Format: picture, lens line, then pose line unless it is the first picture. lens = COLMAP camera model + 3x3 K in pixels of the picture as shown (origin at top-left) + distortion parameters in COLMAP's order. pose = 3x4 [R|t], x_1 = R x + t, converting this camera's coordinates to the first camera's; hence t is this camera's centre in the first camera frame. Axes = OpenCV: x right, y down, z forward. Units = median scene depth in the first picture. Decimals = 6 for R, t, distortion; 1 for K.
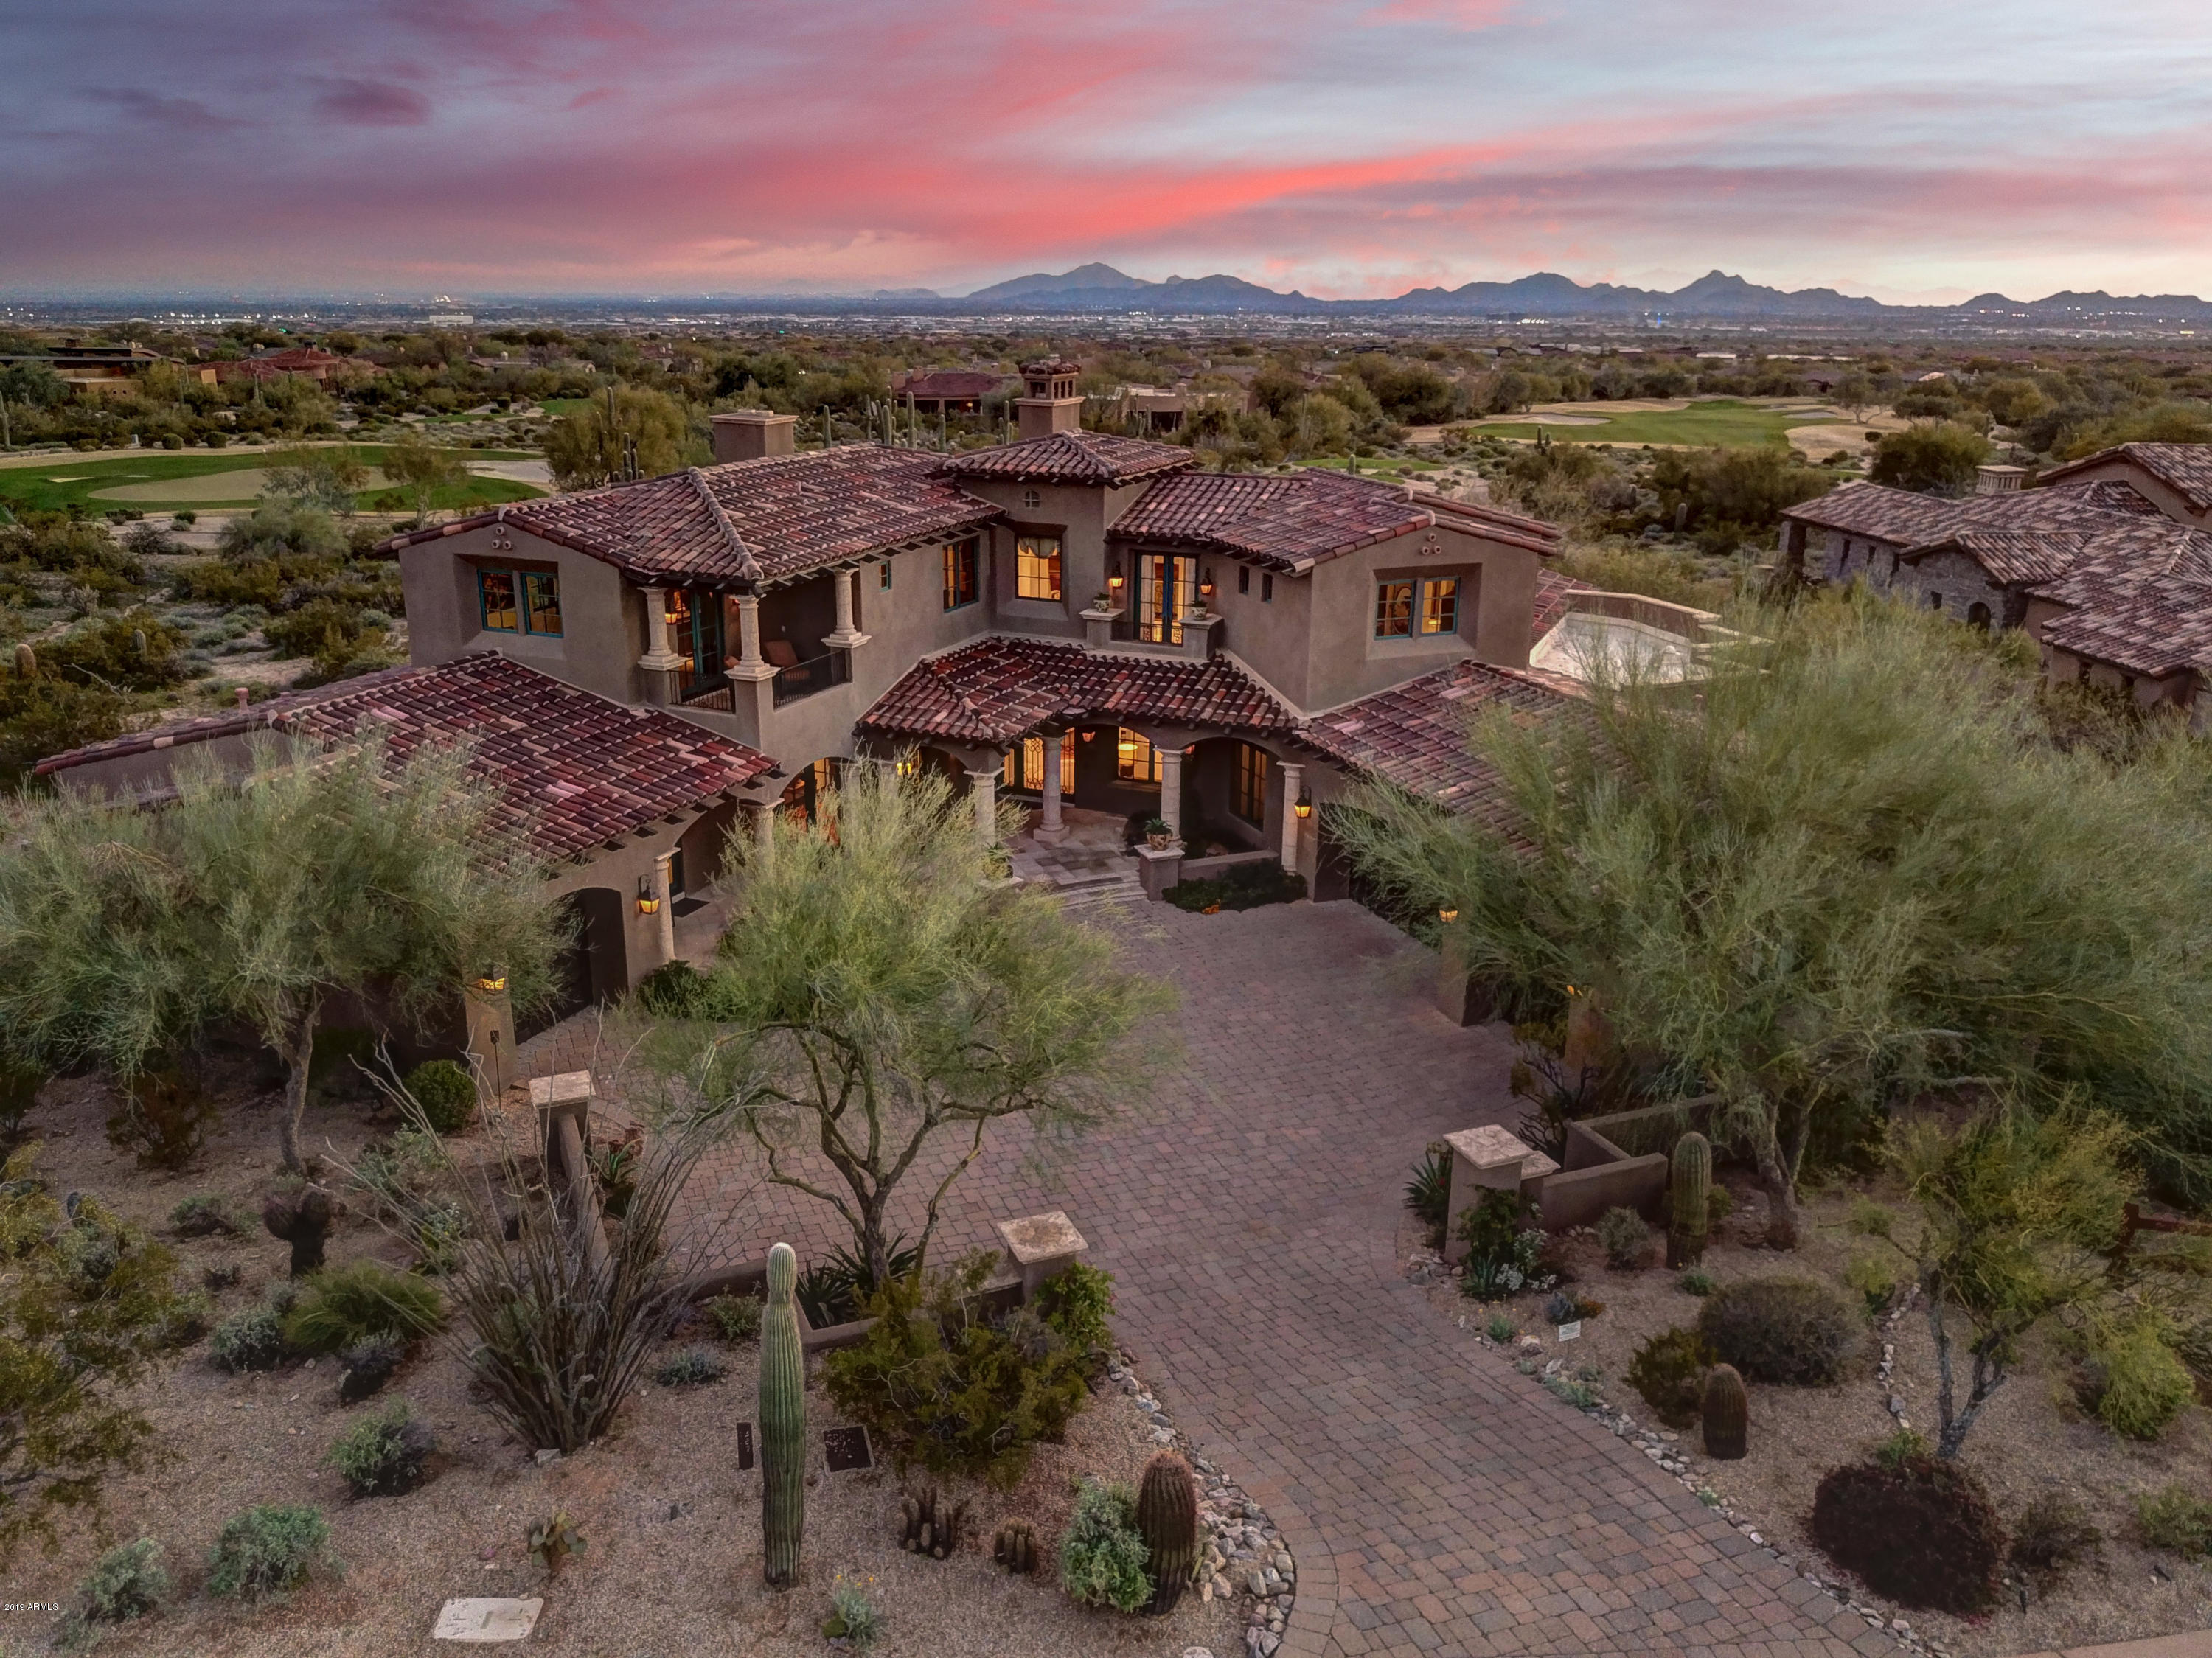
lens RADIAL K [[1746.5, 0, 1106.0], [0, 1746.5, 829.0], [0, 0, 1]] dist [0.020342, 0.002749]
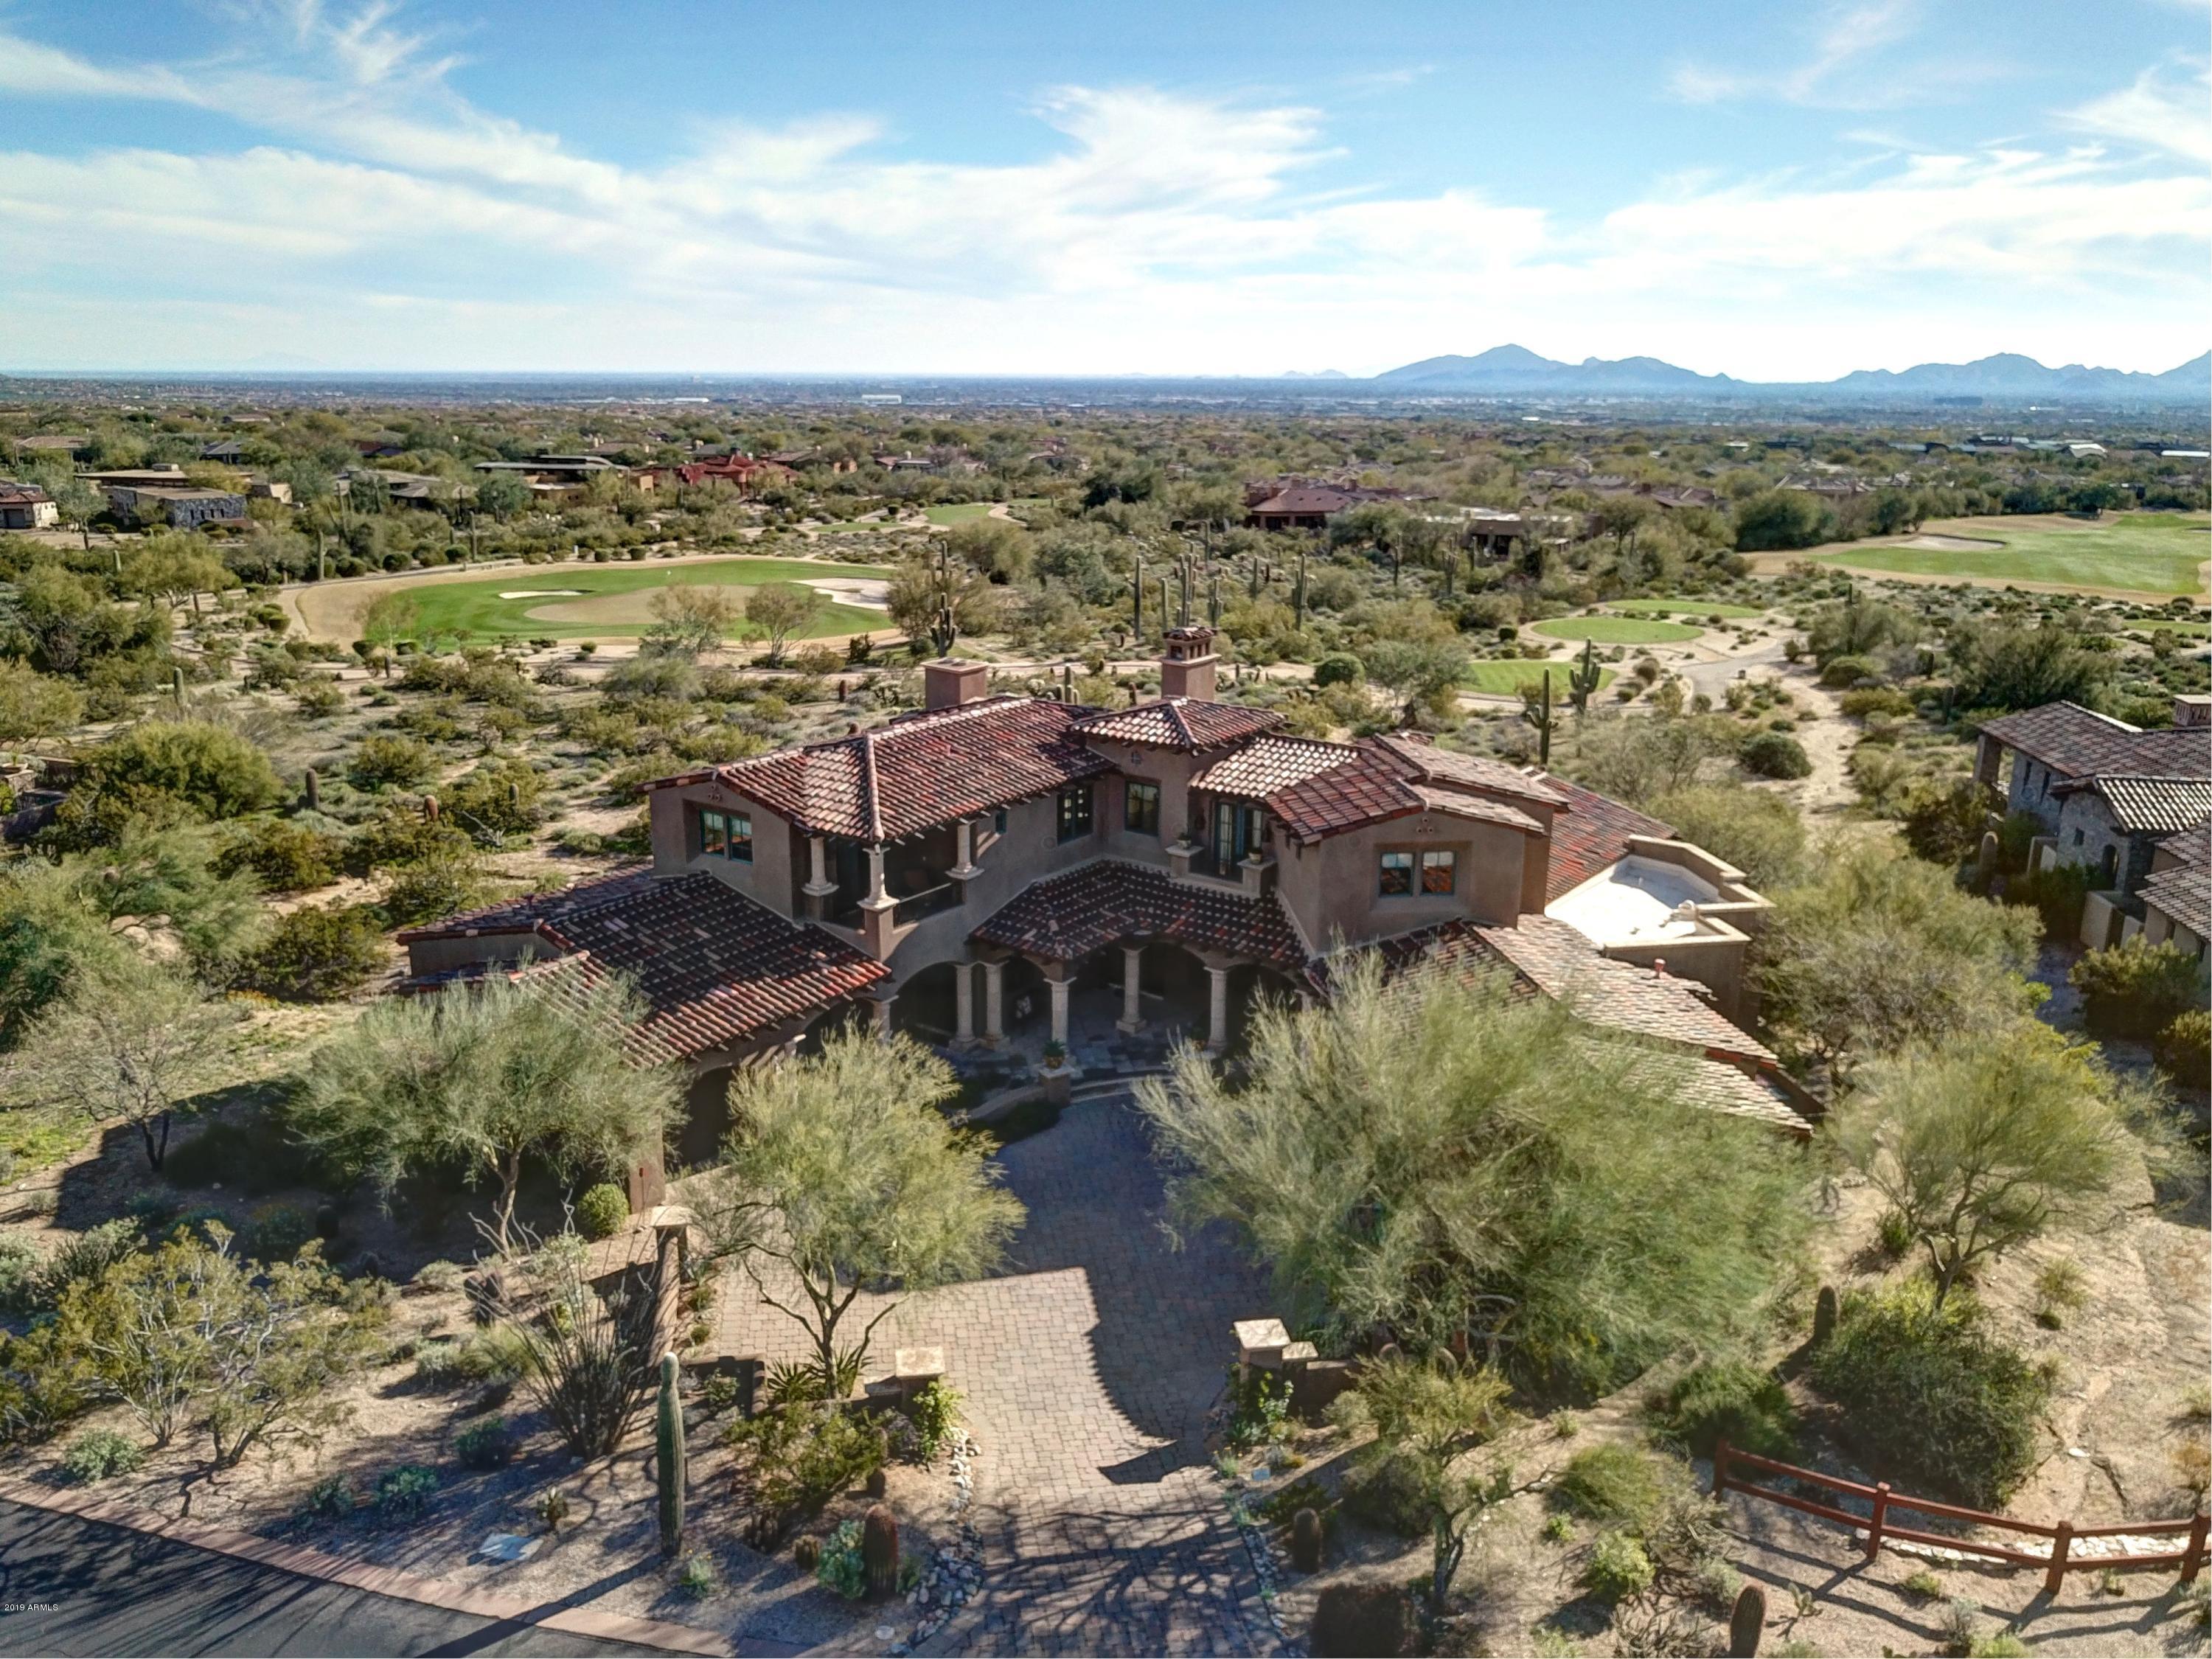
lens RADIAL K [[1746.7, 0, 1106.0], [0, 1746.7, 829.5], [0, 0, 1]] dist [0.020342, 0.002749]
pose [[0.976521, 0.058654, -0.207284, 0.215739], [-0.068350, 0.996862, -0.039922, -0.092720], [0.204292, 0.053153, 0.977466, -0.245098]]
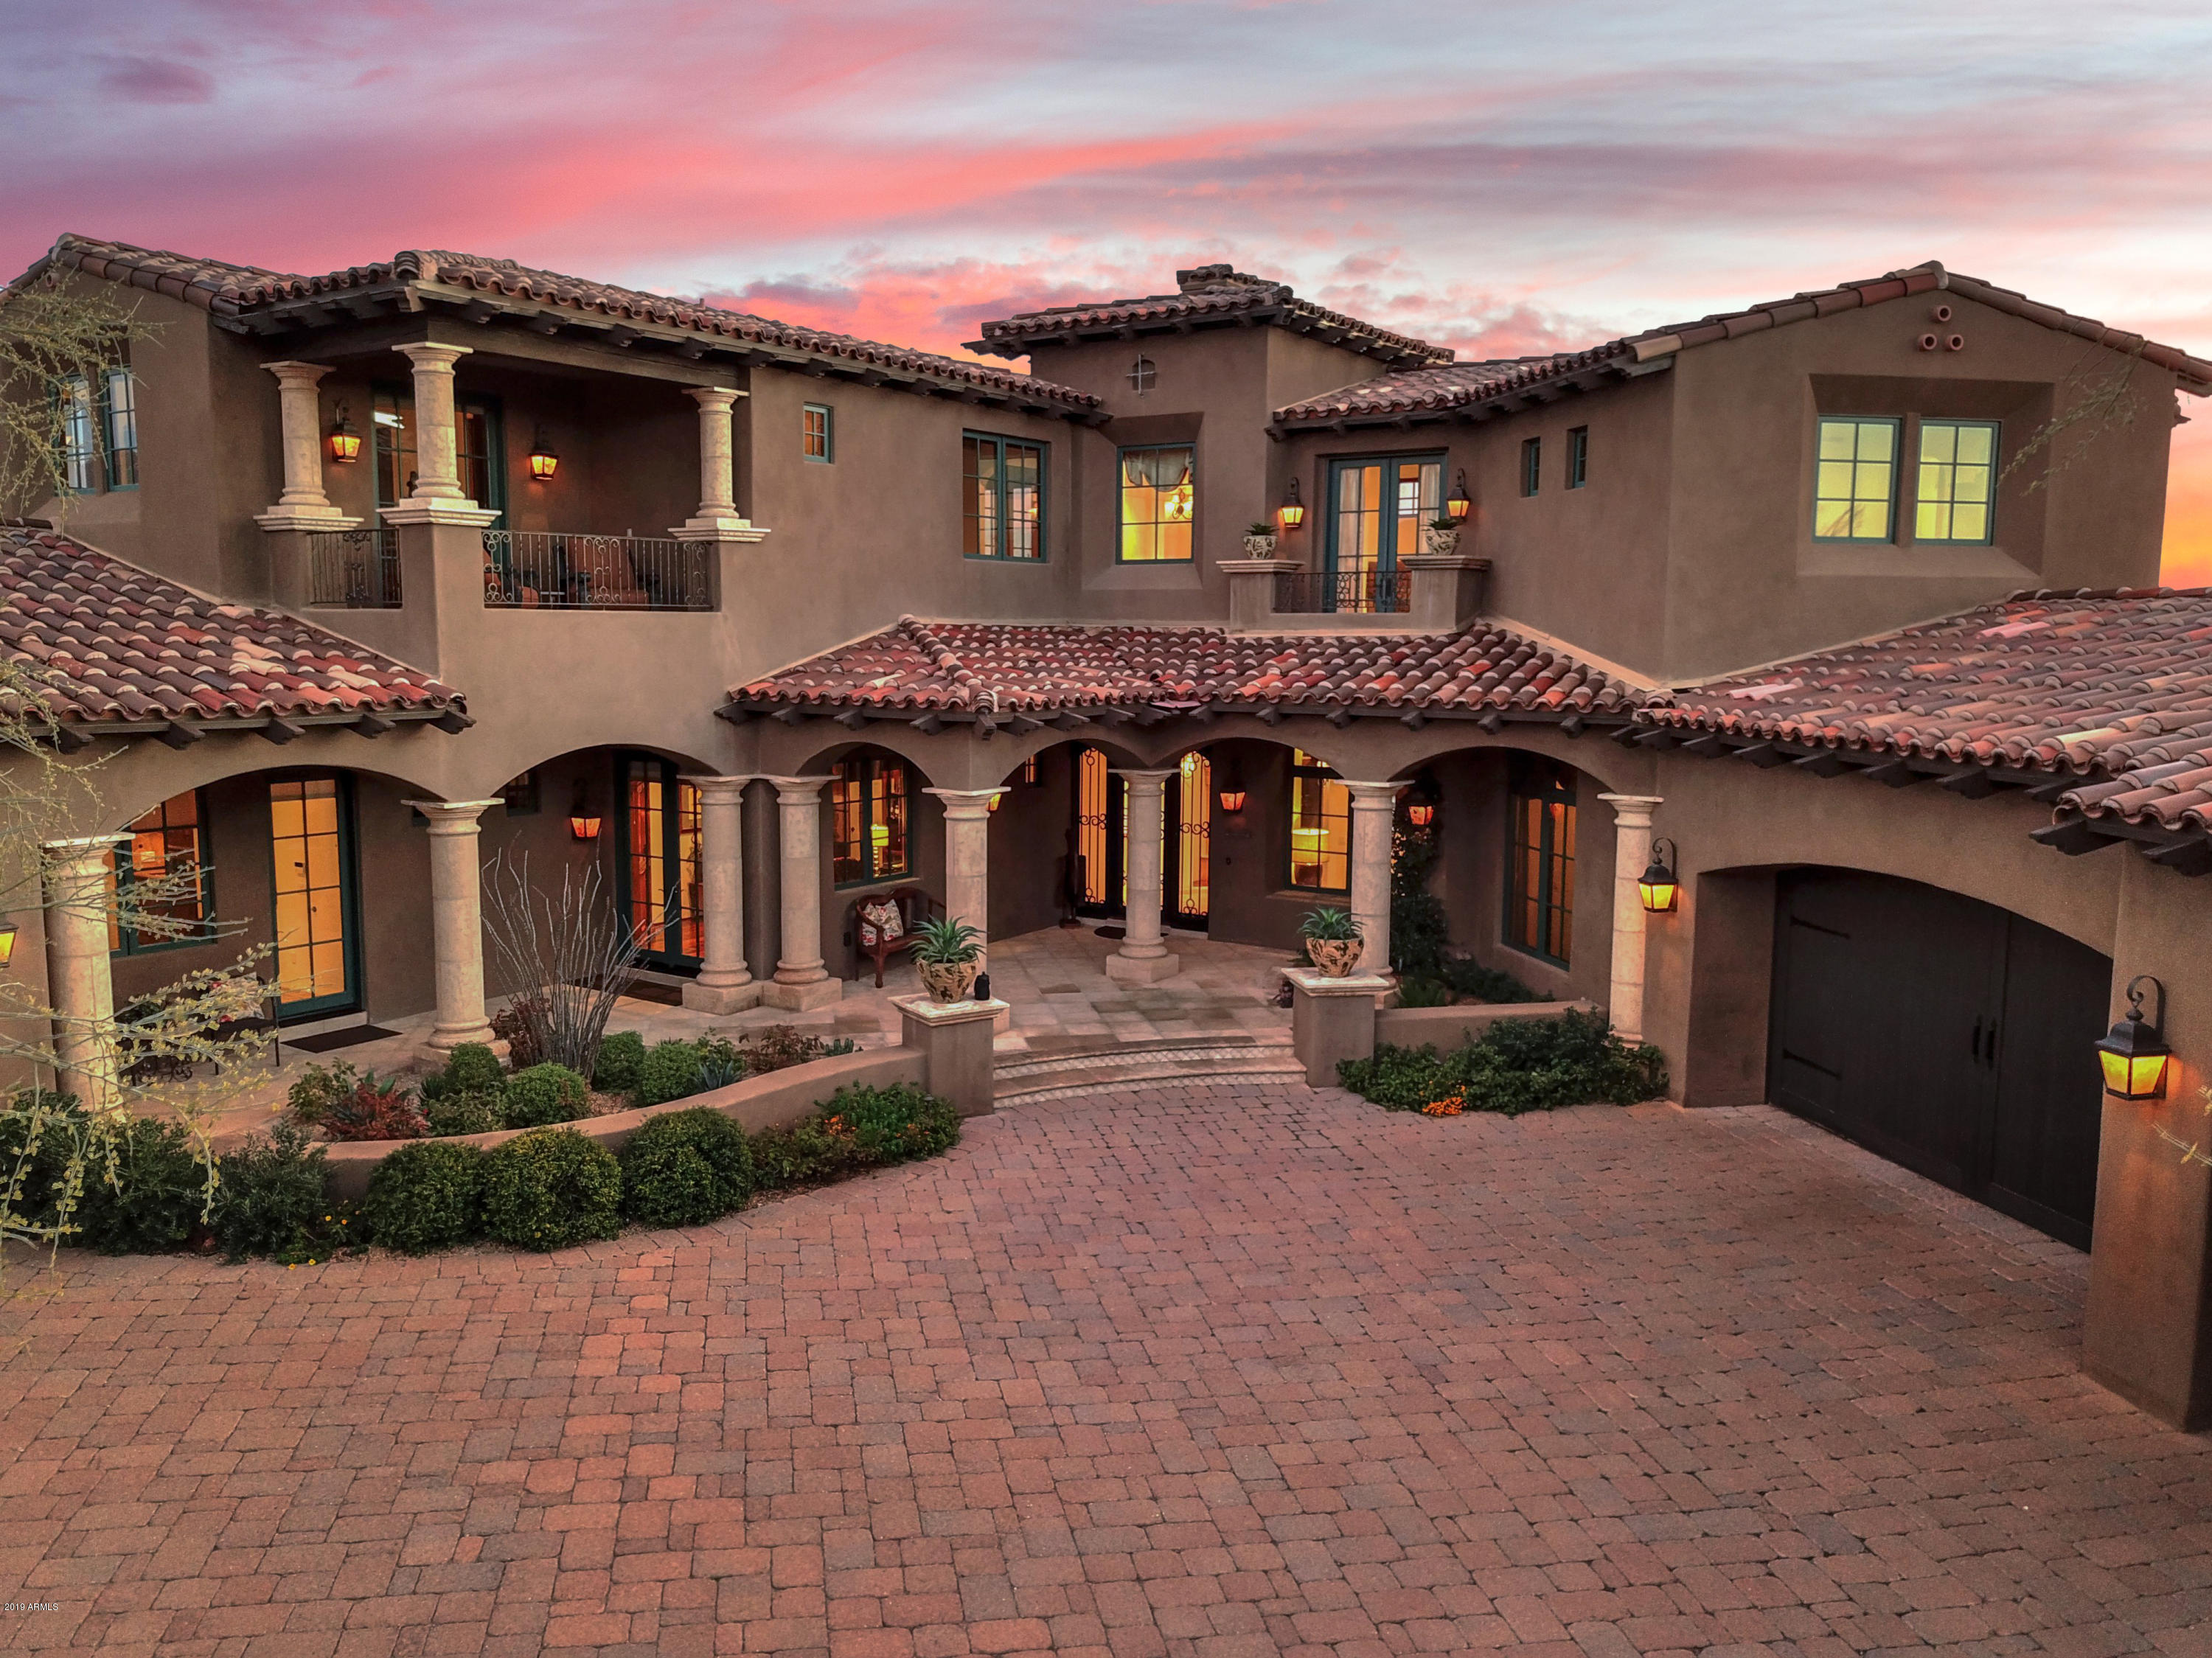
lens RADIAL K [[1704.5, 0, 1070.8], [0, 1704.5, 837.8], [0, 0, 1]] dist [-0.029430, -0.007510]
pose [[0.977514, 0.019304, -0.209985, 0.056118], [-0.059496, 0.980591, -0.186819, 0.064096], [0.202303, 0.195112, 0.959690, 0.544161]]
